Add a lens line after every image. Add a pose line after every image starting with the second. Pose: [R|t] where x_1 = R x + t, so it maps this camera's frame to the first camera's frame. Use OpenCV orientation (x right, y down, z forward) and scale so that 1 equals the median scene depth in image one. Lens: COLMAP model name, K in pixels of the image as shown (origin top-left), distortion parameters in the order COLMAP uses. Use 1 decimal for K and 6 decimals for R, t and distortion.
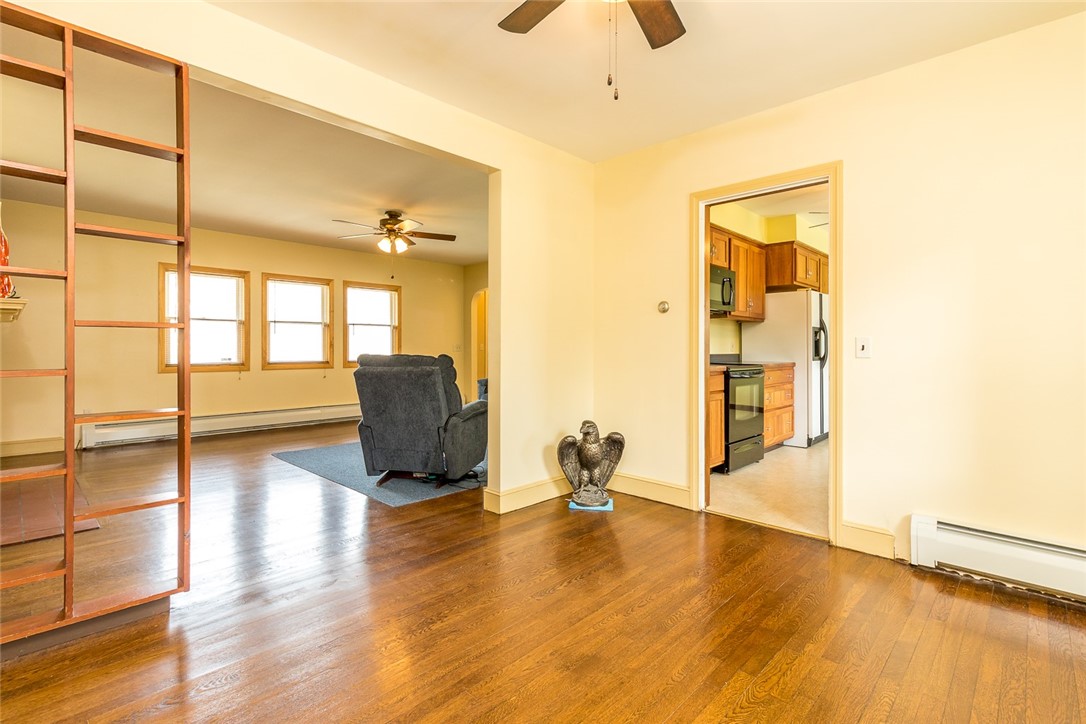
lens RADIAL K [[499.1, 0, 540.9], [0, 499.1, 355.5], [0, 0, 1]] dist [0.003903, -0.000363]
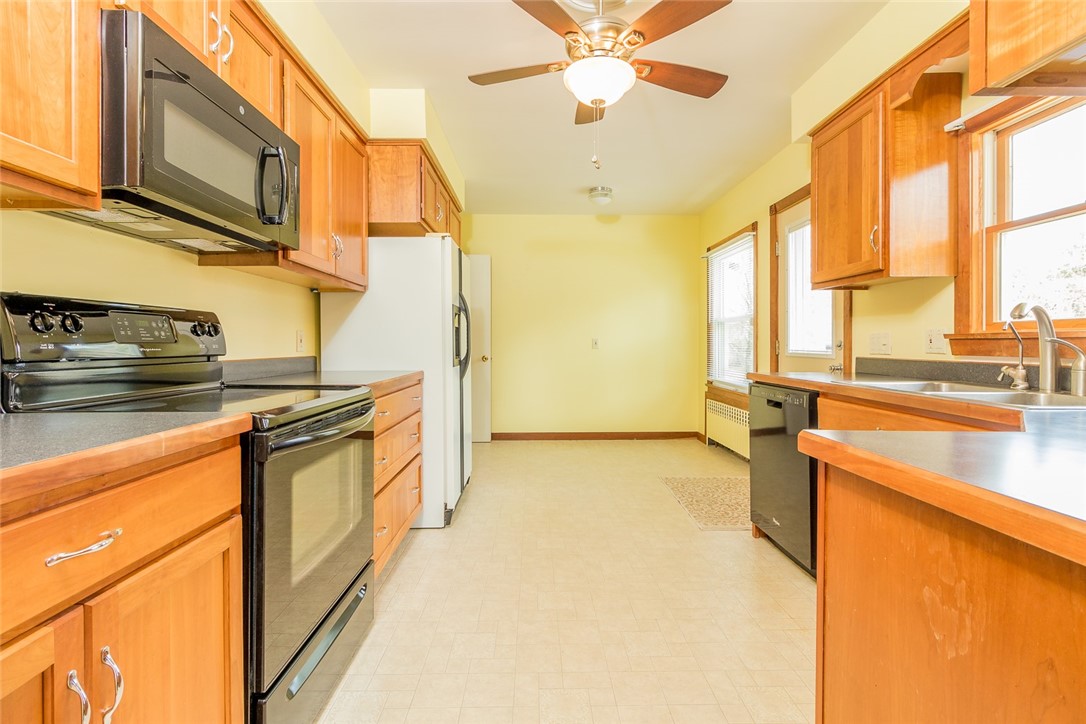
lens RADIAL K [[499.1, 0, 540.0], [0, 499.1, 346.1], [0, 0, 1]] dist [0.003903, -0.000363]
pose [[0.710564, -0.004093, 0.703621, 0.225060], [0.007126, 0.999974, -0.001379, -0.010345], [-0.703597, 0.005994, 0.710574, 0.537702]]
